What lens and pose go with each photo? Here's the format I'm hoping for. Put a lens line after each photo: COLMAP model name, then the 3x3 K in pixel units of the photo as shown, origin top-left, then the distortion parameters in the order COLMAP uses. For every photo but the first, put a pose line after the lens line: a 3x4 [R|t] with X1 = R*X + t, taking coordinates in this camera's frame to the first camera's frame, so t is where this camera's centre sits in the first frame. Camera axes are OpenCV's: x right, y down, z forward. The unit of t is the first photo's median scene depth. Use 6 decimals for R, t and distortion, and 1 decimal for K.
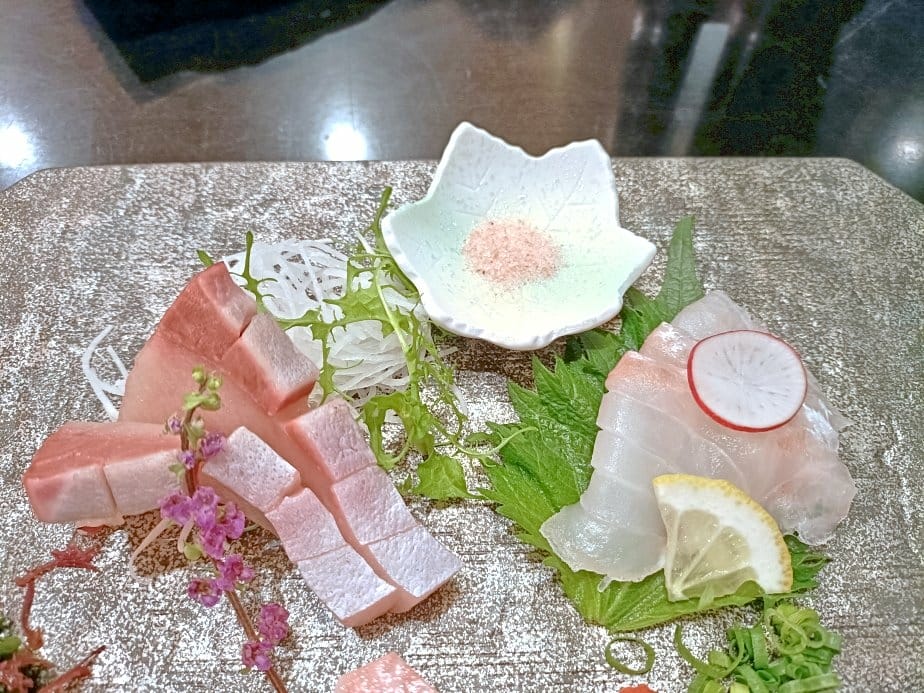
lens RADIAL K [[806.8, 0, 469.2], [0, 806.8, 355.7], [0, 0, 1]] dist [0.020776, -0.186261]
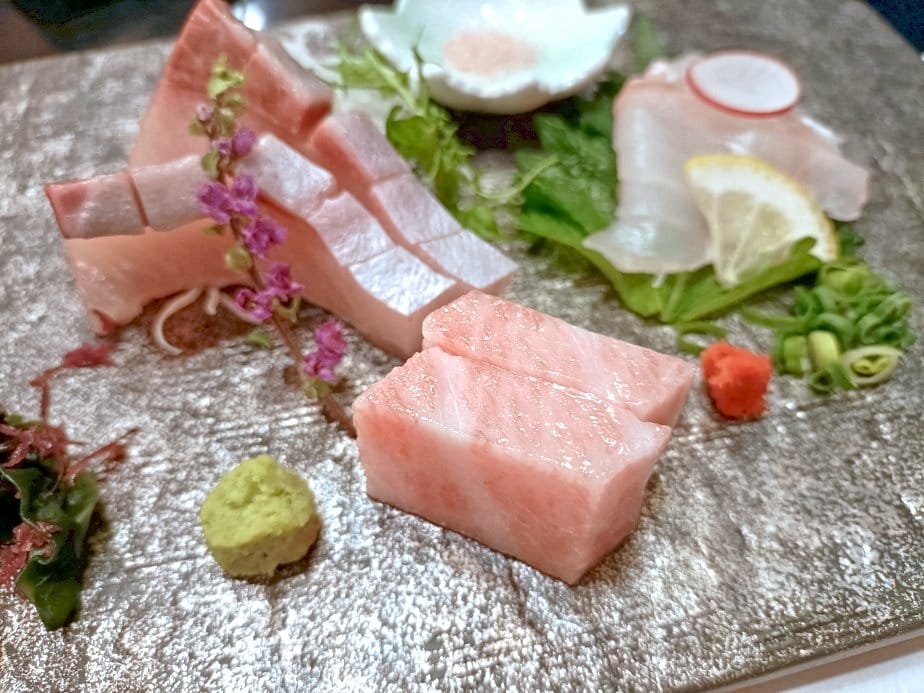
lens RADIAL K [[806.8, 0, 490.6], [0, 806.8, 324.0], [0, 0, 1]] dist [0.020776, -0.186261]
pose [[0.978564, -0.168878, 0.117864, -0.144613], [0.183829, 0.974290, -0.130254, 0.394802], [-0.092837, 0.149129, 0.984450, 0.058633]]
